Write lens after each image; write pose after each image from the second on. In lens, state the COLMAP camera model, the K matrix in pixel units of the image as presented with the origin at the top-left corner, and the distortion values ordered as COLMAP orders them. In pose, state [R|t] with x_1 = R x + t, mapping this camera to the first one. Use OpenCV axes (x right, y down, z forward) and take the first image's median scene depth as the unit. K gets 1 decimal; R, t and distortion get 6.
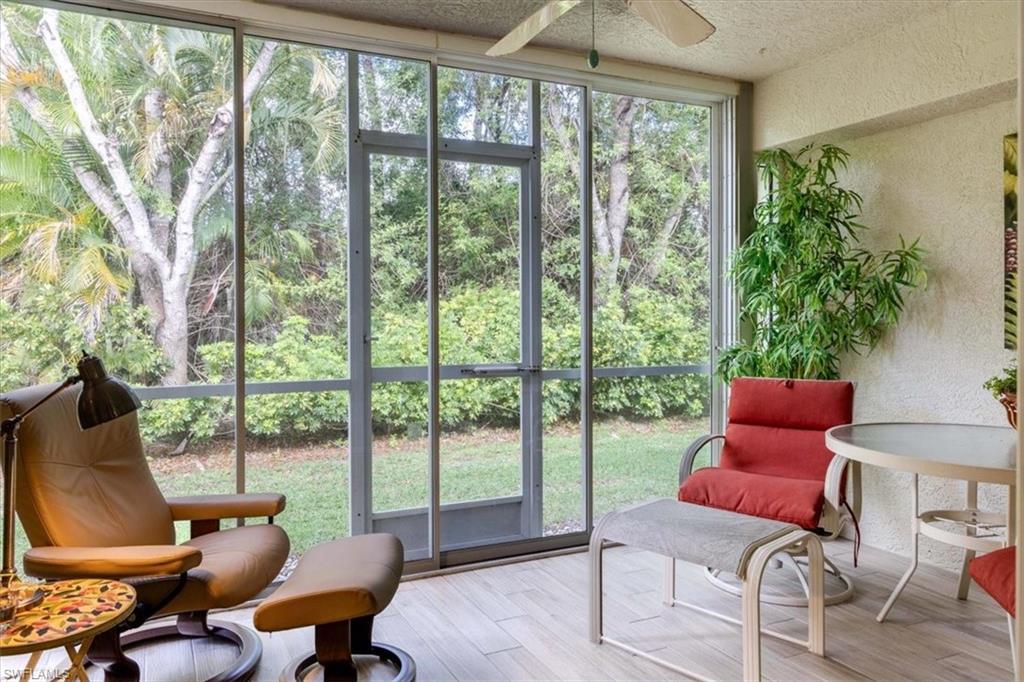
lens RADIAL K [[700.1, 0, 512.2], [0, 700.1, 318.2], [0, 0, 1]] dist [0.001996, -0.000329]
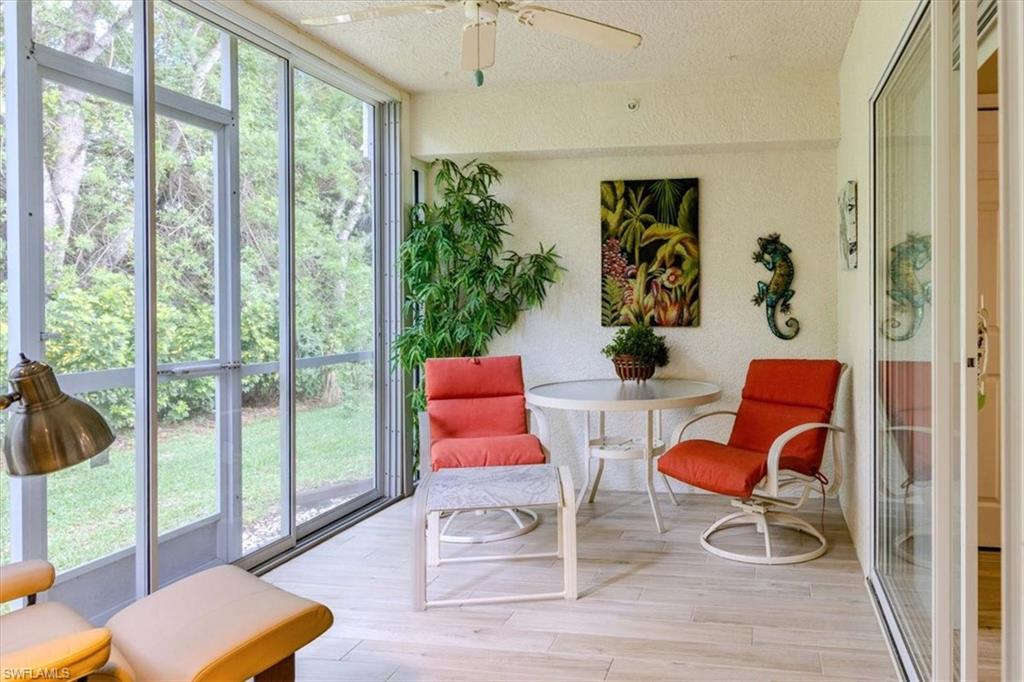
lens RADIAL K [[825.0, 0, 512.2], [0, 825.0, 299.7], [0, 0, 1]] dist [-0.004210, -0.003847]
pose [[0.575325, 0.005137, 0.817909, -0.615194], [0.004808, 0.999942, -0.009662, 0.002935], [-0.817911, 0.009491, 0.575267, 0.120196]]
